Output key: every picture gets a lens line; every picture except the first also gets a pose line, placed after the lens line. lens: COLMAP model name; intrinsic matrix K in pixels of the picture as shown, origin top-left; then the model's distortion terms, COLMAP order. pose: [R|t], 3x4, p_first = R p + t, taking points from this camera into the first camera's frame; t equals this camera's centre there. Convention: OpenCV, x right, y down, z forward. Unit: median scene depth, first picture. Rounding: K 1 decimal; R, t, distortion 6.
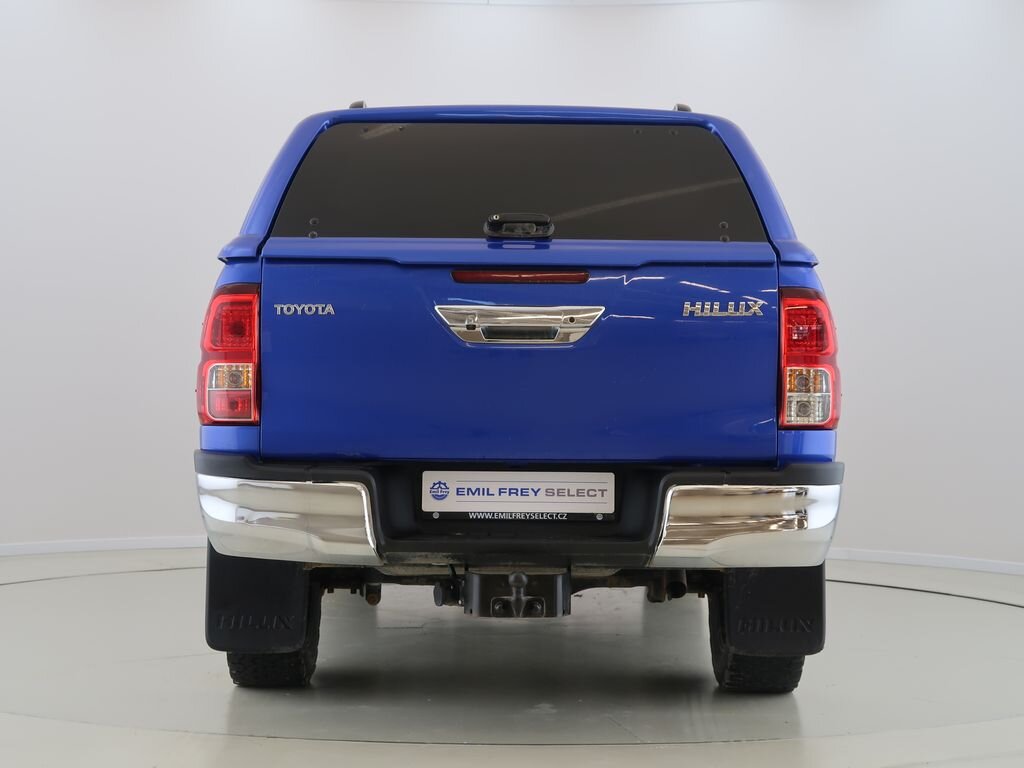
lens RADIAL K [[730.6, 0, 510.2], [0, 730.6, 387.1], [0, 0, 1]] dist [-0.027629, 0.001715]
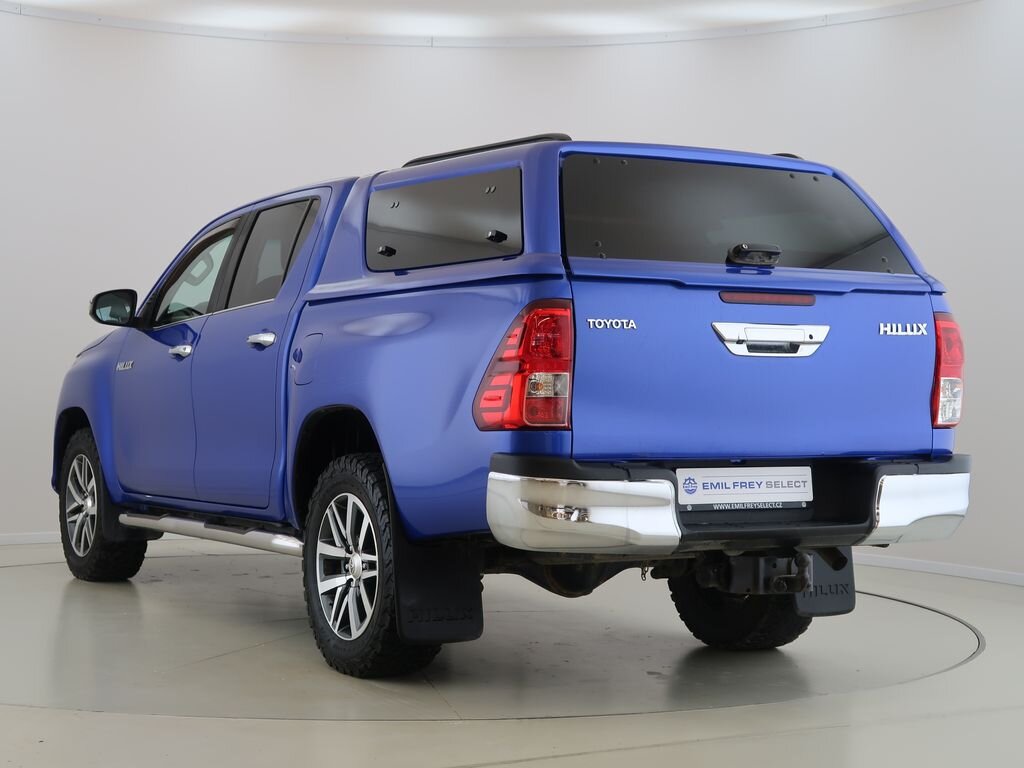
lens RADIAL K [[682.7, 0, 511.5], [0, 682.7, 381.7], [0, 0, 1]] dist [-0.019405, 0.007908]
pose [[0.979472, 0.003491, 0.201552, -0.572410], [-0.001798, 0.999962, -0.008578, -0.009140], [-0.201574, 0.008039, 0.979440, 0.022981]]
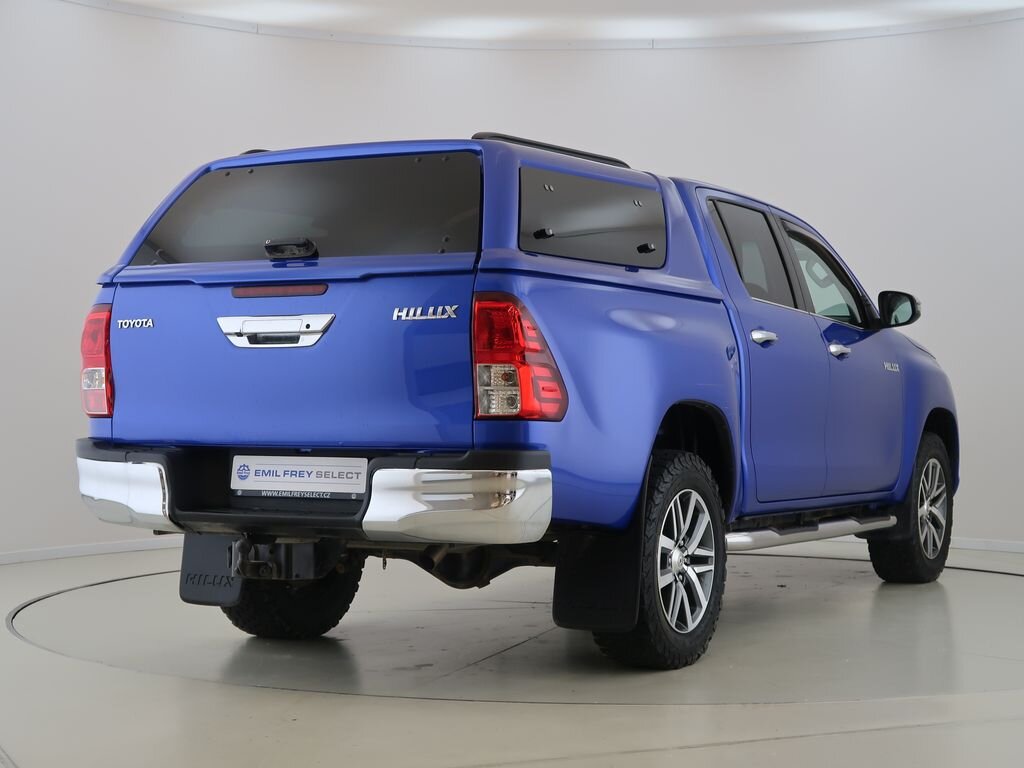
lens RADIAL K [[663.4, 0, 513.4], [0, 663.4, 375.8], [0, 0, 1]] dist [-0.003691, 0.002280]
pose [[0.984172, -0.013059, -0.176734, 0.546866], [0.010159, 0.999799, -0.017307, 0.008247], [0.176925, 0.015238, 0.984106, 0.009304]]
